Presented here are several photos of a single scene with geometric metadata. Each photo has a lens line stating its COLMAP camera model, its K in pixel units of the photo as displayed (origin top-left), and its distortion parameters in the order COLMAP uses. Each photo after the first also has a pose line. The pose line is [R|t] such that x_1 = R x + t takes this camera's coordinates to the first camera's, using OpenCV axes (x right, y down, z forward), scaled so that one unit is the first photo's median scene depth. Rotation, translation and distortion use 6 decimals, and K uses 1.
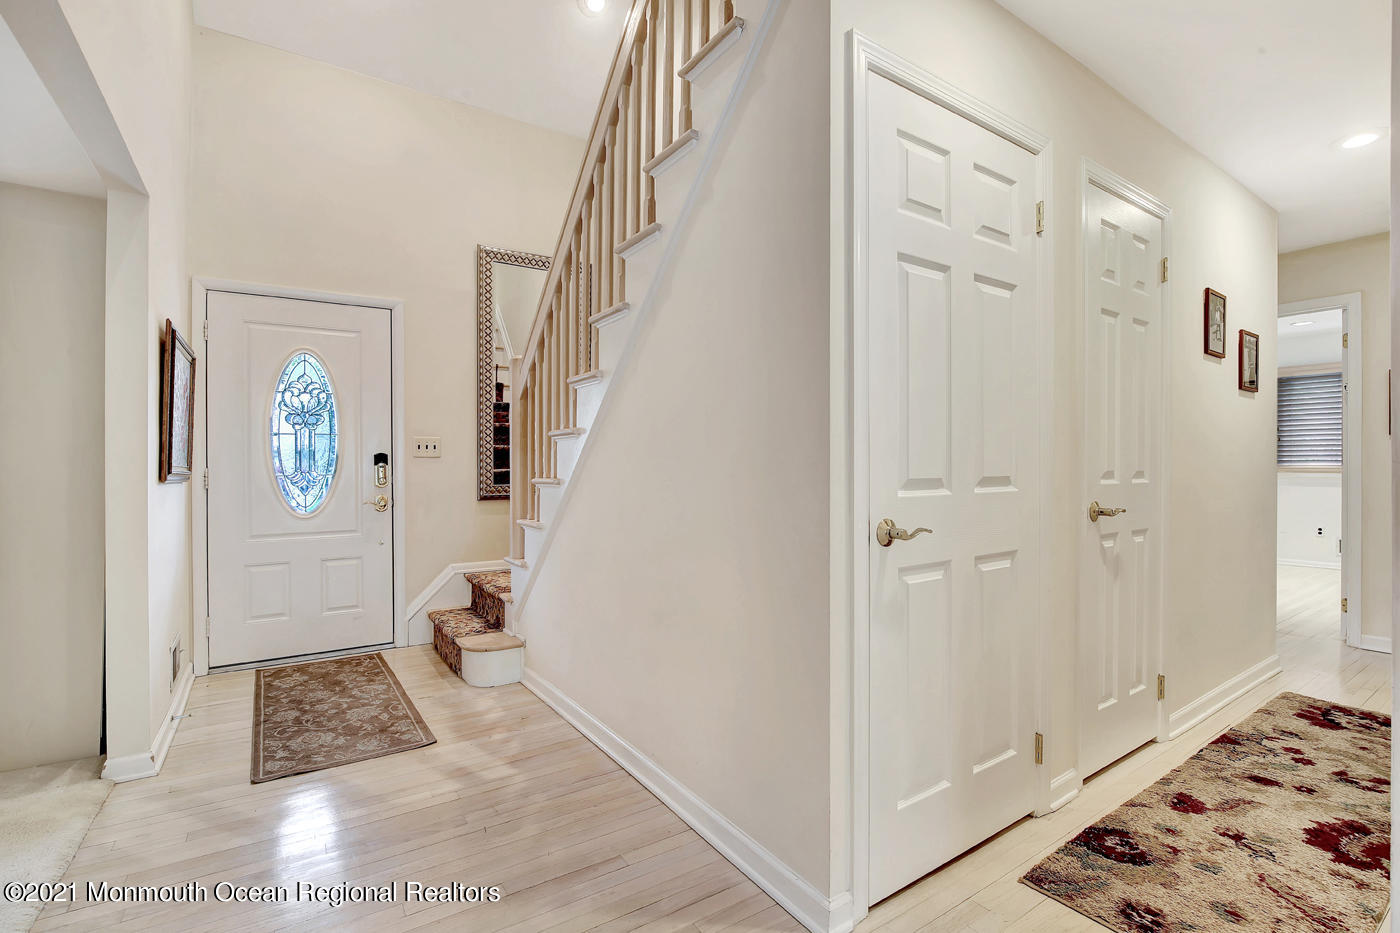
lens RADIAL K [[631.7, 0, 679.2], [0, 631.7, 461.3], [0, 0, 1]] dist [0.000498, 0.000082]
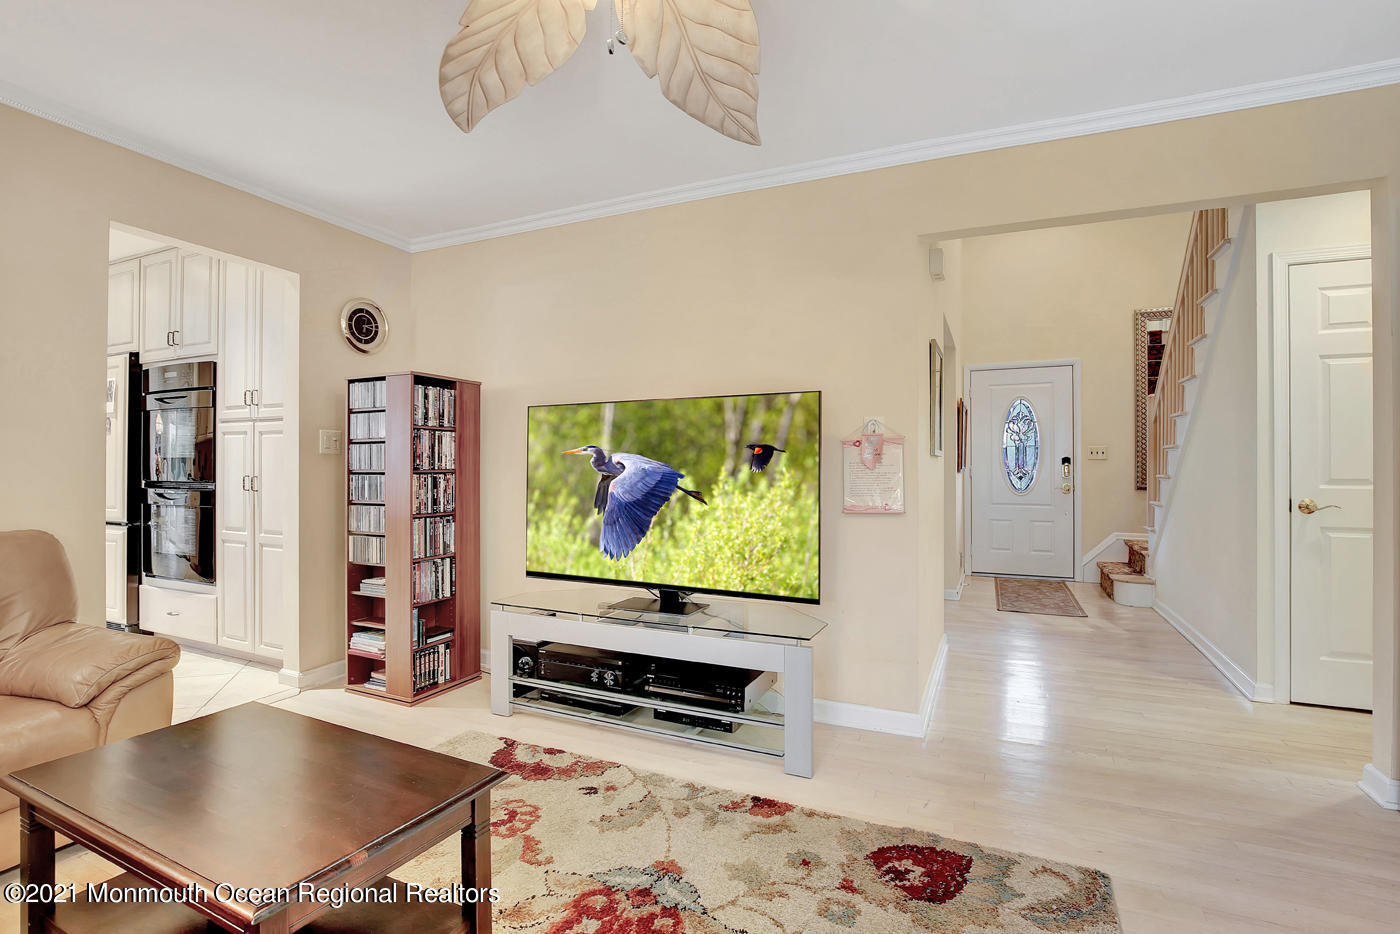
lens RADIAL K [[661.6, 0, 699.6], [0, 661.6, 462.5], [0, 0, 1]] dist [-0.031687, 0.000207]
pose [[0.547014, 0.004943, -0.837109, 0.424658], [0.005551, 0.999939, 0.009532, -0.021380], [0.837105, -0.009861, 0.546953, -0.708098]]
